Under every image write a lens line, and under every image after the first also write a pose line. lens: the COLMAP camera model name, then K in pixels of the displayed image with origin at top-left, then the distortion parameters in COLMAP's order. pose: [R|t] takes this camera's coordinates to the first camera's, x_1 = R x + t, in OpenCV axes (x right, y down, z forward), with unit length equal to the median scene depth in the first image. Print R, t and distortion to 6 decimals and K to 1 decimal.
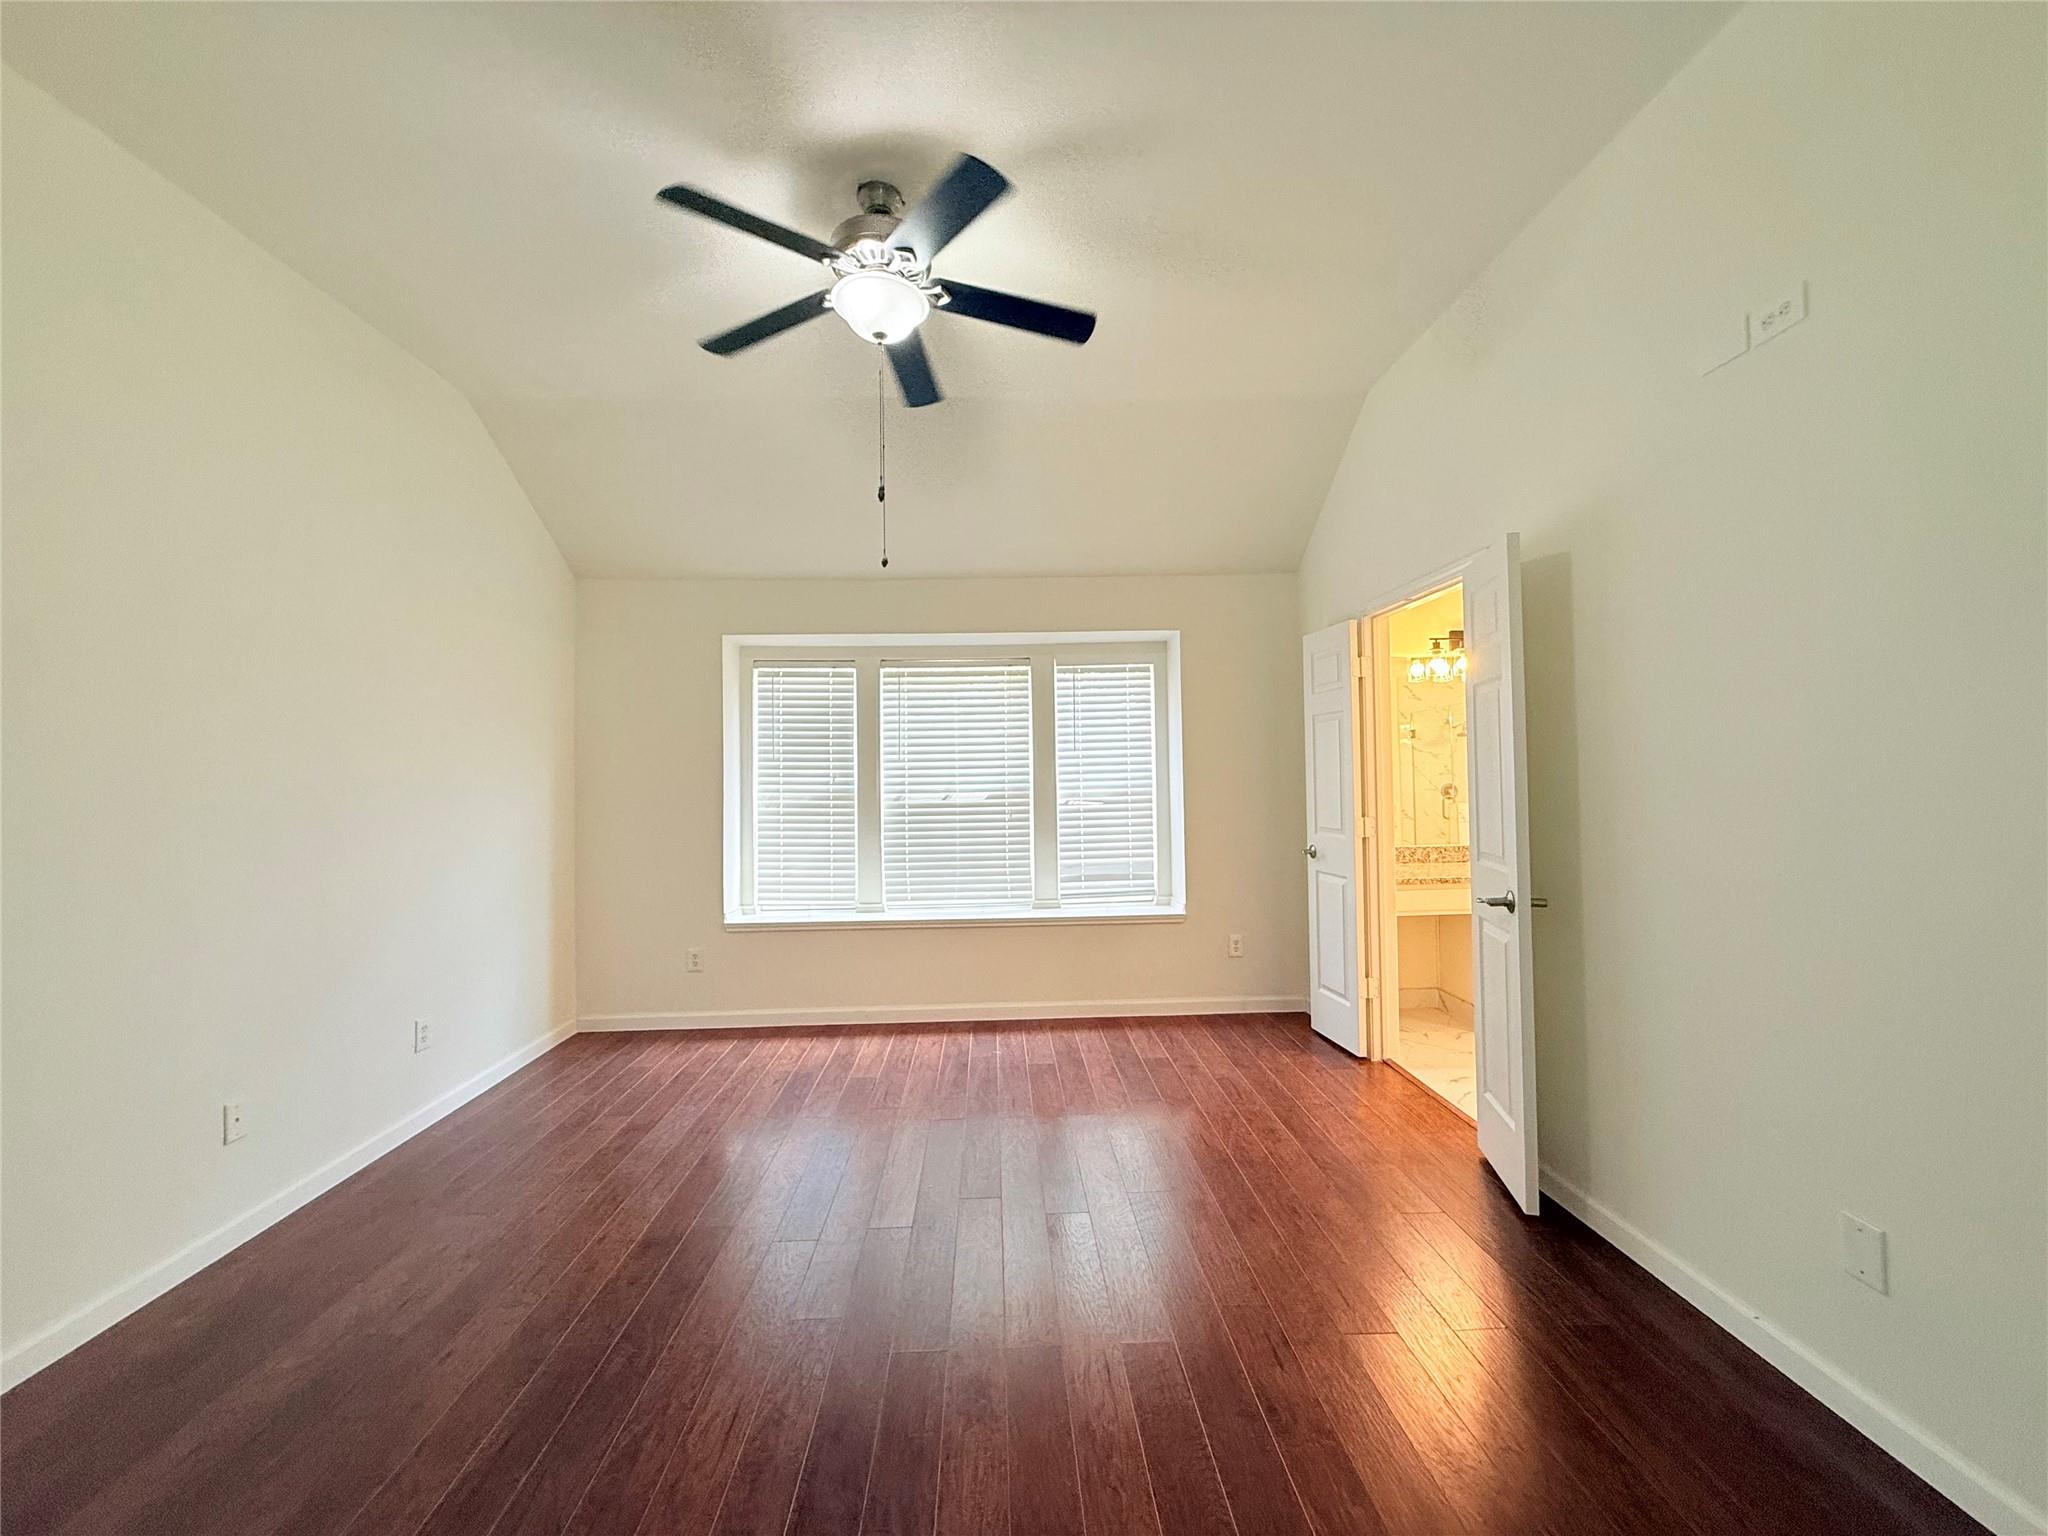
lens RADIAL K [[814.4, 0, 1022.4], [0, 814.4, 766.4], [0, 0, 1]] dist [-0.000938, 0.000695]
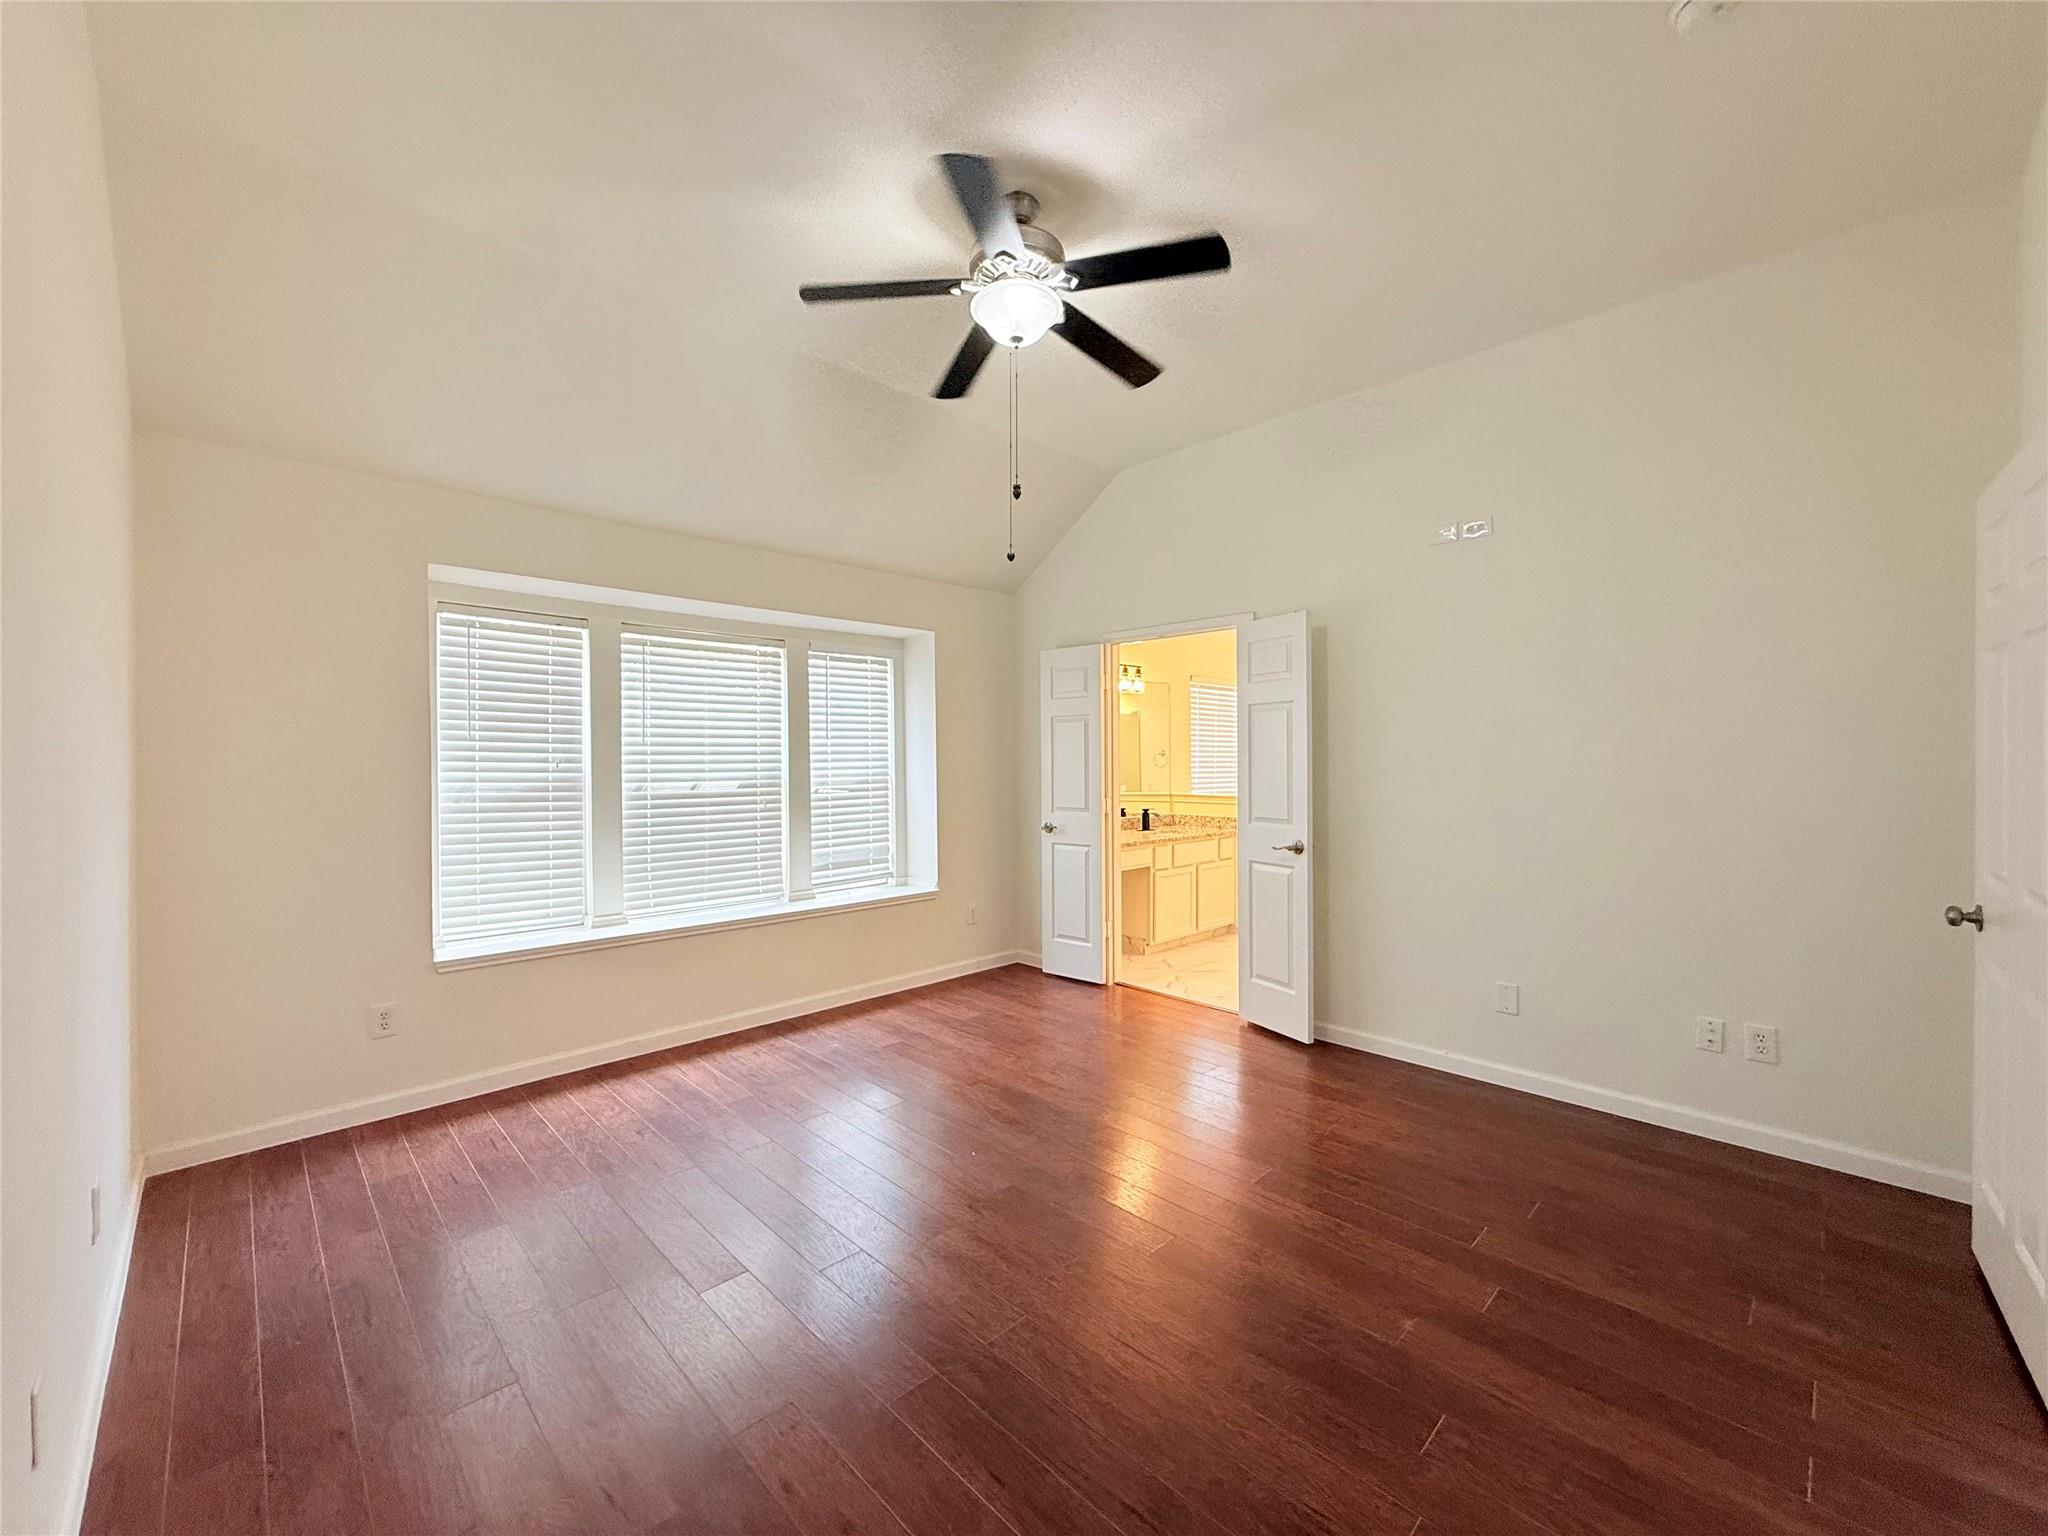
lens RADIAL K [[814.4, 0, 1019.8], [0, 814.4, 765.5], [0, 0, 1]] dist [-0.000938, 0.000695]
pose [[0.739972, 0.009397, 0.672572, -0.436173], [-0.015067, 0.999883, 0.002606, 0.007368], [-0.672468, -0.012062, 0.740027, 0.108084]]
